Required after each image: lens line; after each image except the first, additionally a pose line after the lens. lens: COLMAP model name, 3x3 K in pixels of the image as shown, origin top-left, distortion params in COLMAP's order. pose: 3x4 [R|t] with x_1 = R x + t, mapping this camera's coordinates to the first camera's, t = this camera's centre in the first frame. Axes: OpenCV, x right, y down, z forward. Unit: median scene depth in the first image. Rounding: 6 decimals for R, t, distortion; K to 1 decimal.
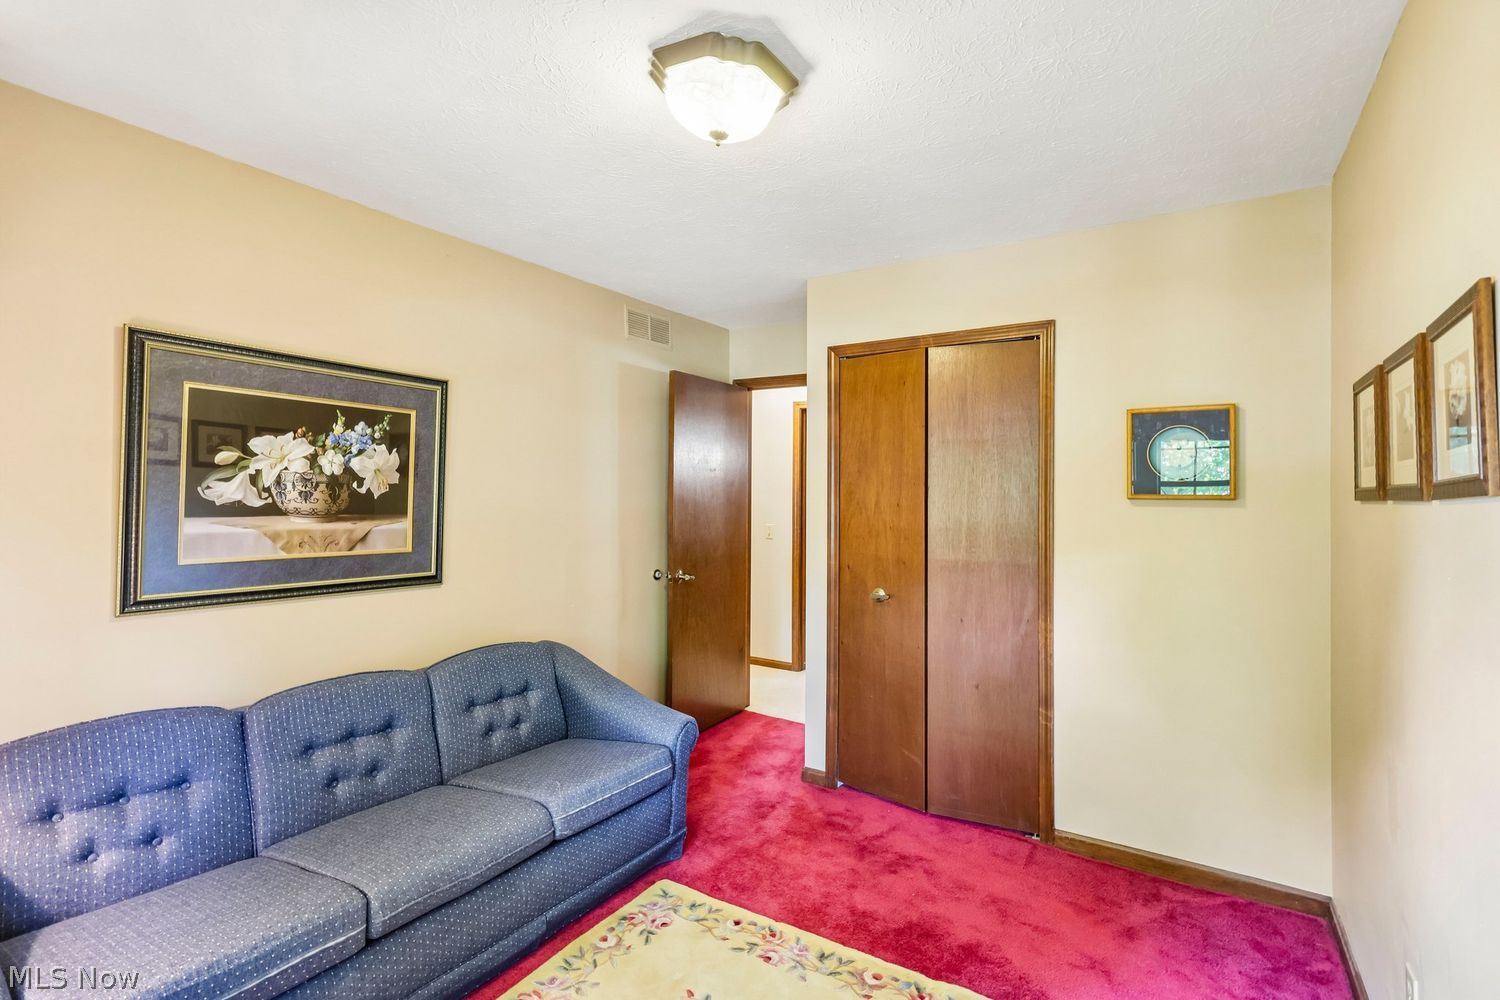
lens RADIAL K [[684.1, 0, 738.9], [0, 684.1, 498.3], [0, 0, 1]] dist [0.004315, -0.000789]
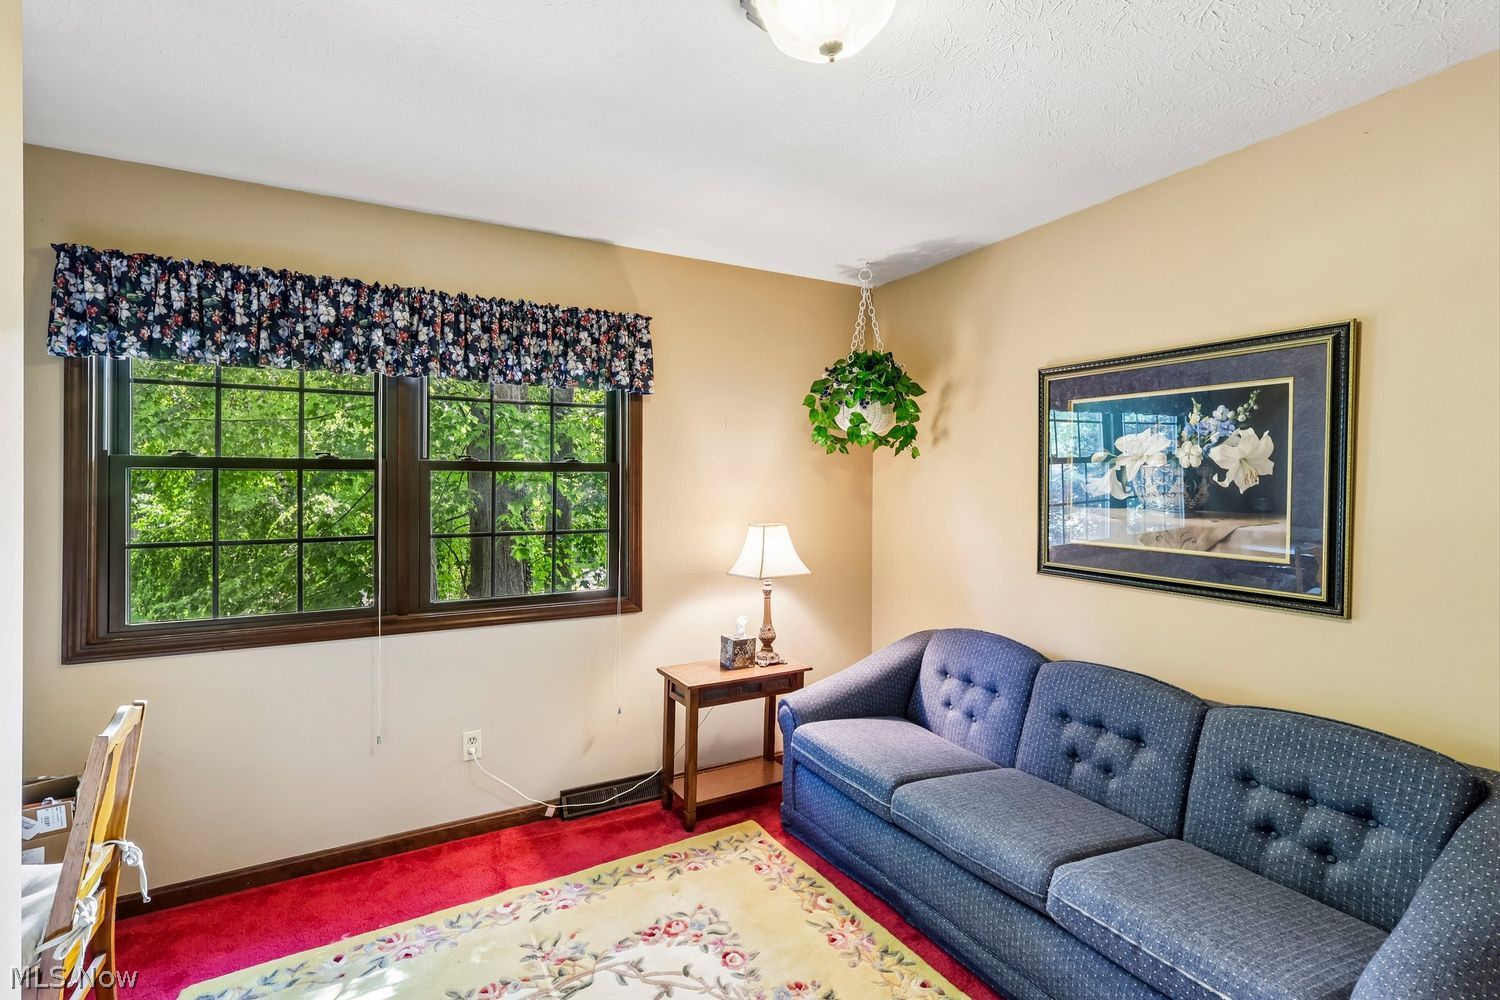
lens RADIAL K [[684.1, 0, 737.2], [0, 684.1, 490.4], [0, 0, 1]] dist [0.004315, -0.000789]
pose [[-0.429599, -0.010715, -0.902956, 0.513477], [-0.019990, 0.999797, -0.002353, 0.011352], [0.902799, 0.017039, -0.429726, 0.838499]]
